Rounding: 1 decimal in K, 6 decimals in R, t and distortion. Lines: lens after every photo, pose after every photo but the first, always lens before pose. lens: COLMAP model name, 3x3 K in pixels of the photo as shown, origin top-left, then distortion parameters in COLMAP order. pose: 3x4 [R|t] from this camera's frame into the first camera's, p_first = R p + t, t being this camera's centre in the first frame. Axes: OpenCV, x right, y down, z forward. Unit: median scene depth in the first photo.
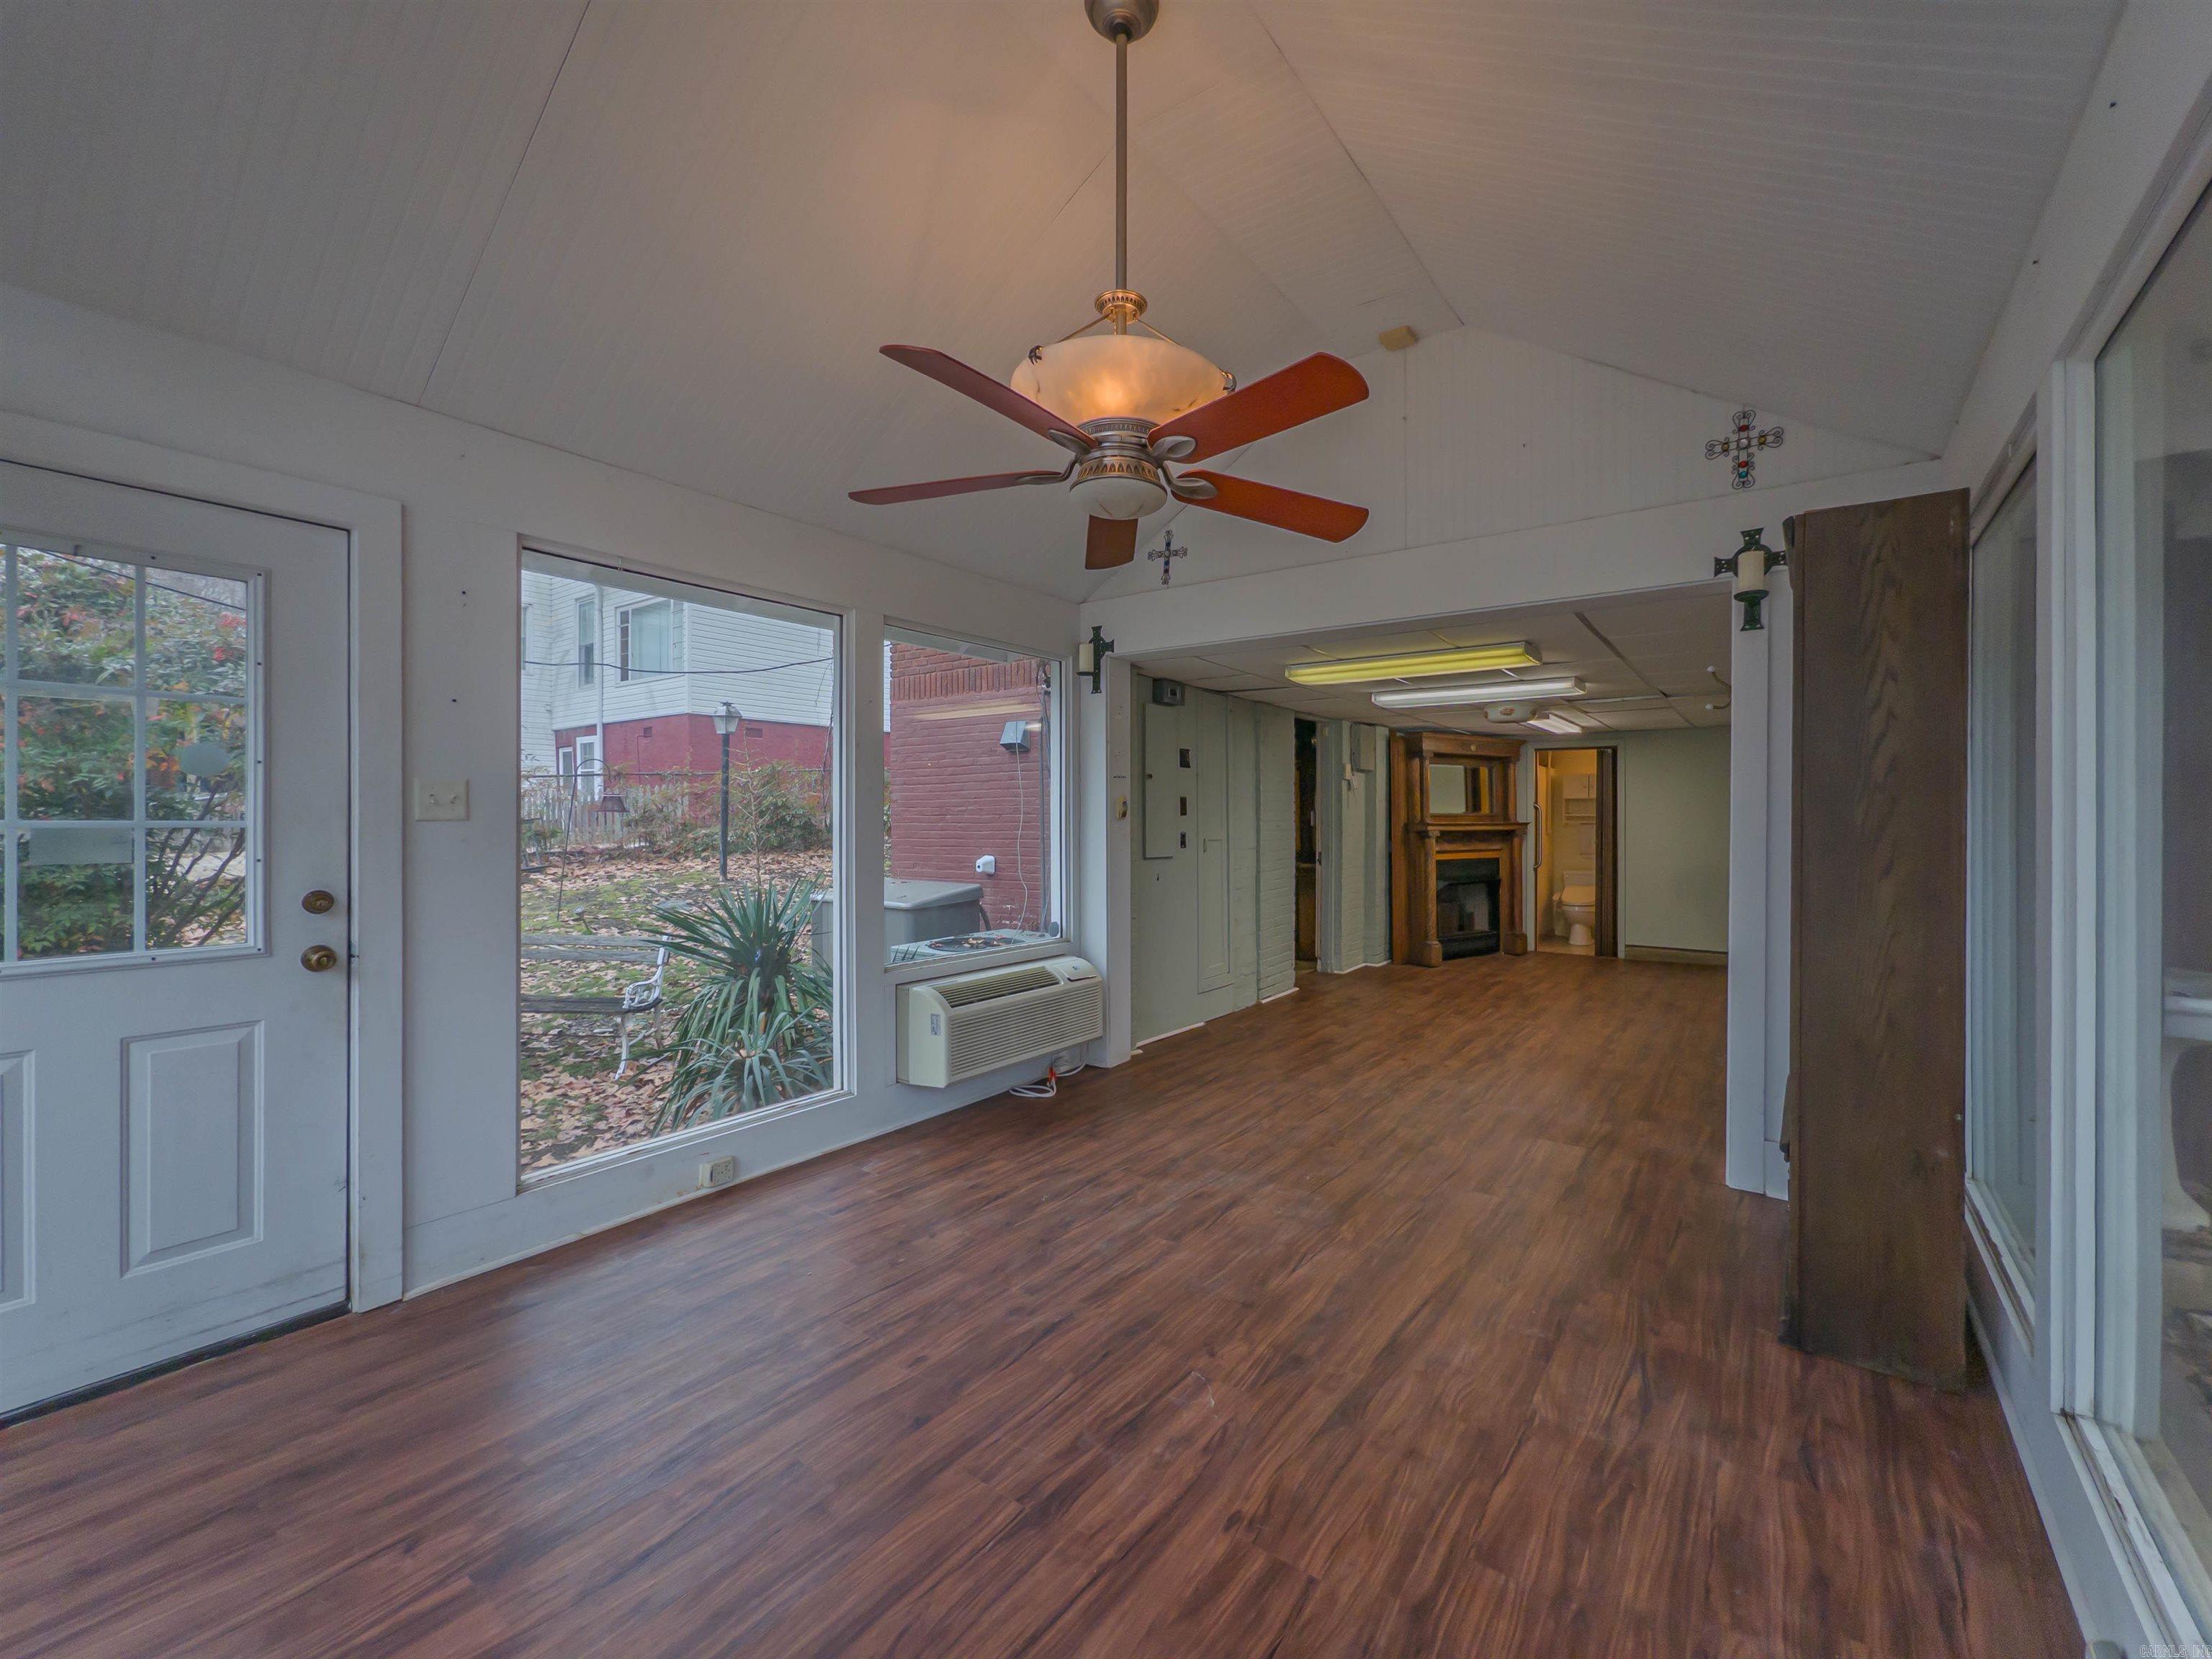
lens RADIAL K [[917.4, 0, 1190.3], [0, 917.4, 822.1], [0, 0, 1]] dist [-0.016010, 0.000139]
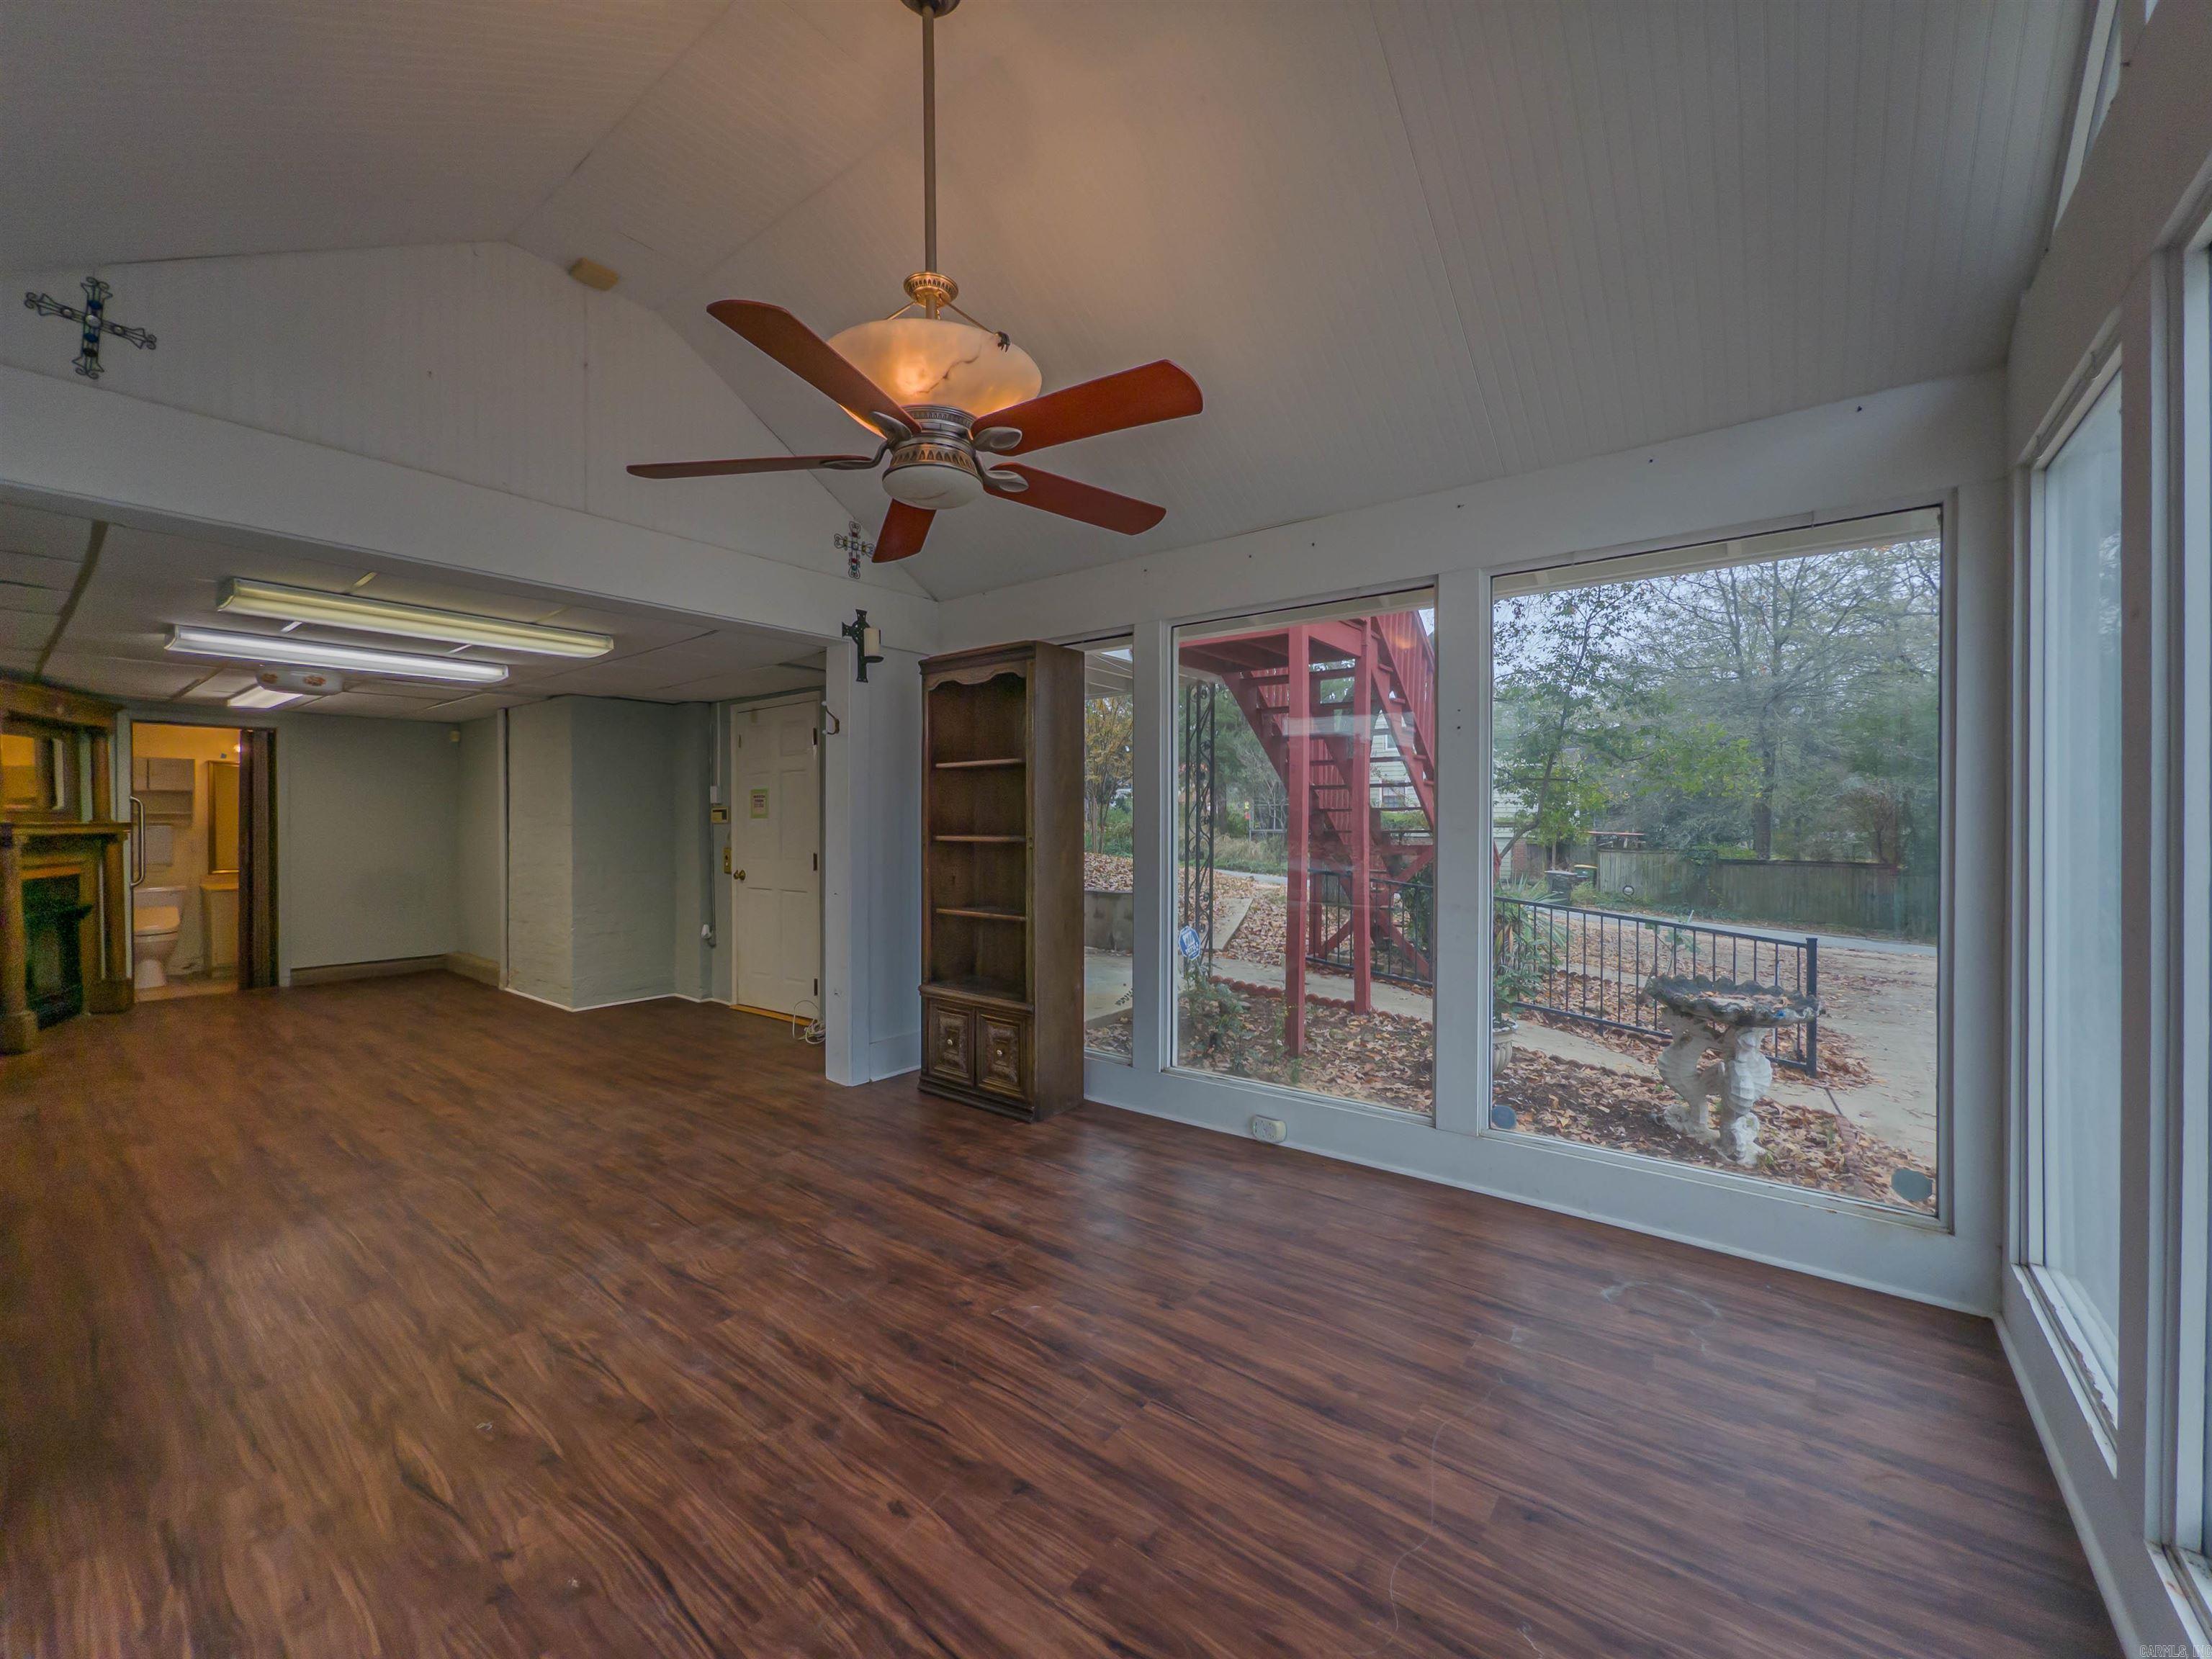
lens RADIAL K [[875.6, 0, 1119.9], [0, 875.6, 823.4], [0, 0, 1]] dist [-0.002092, -0.000267]
pose [[0.063895, -0.005354, 0.997942, -0.872764], [0.002714, 0.999983, 0.005191, -0.000323], [-0.997953, 0.002377, 0.063909, 0.643880]]
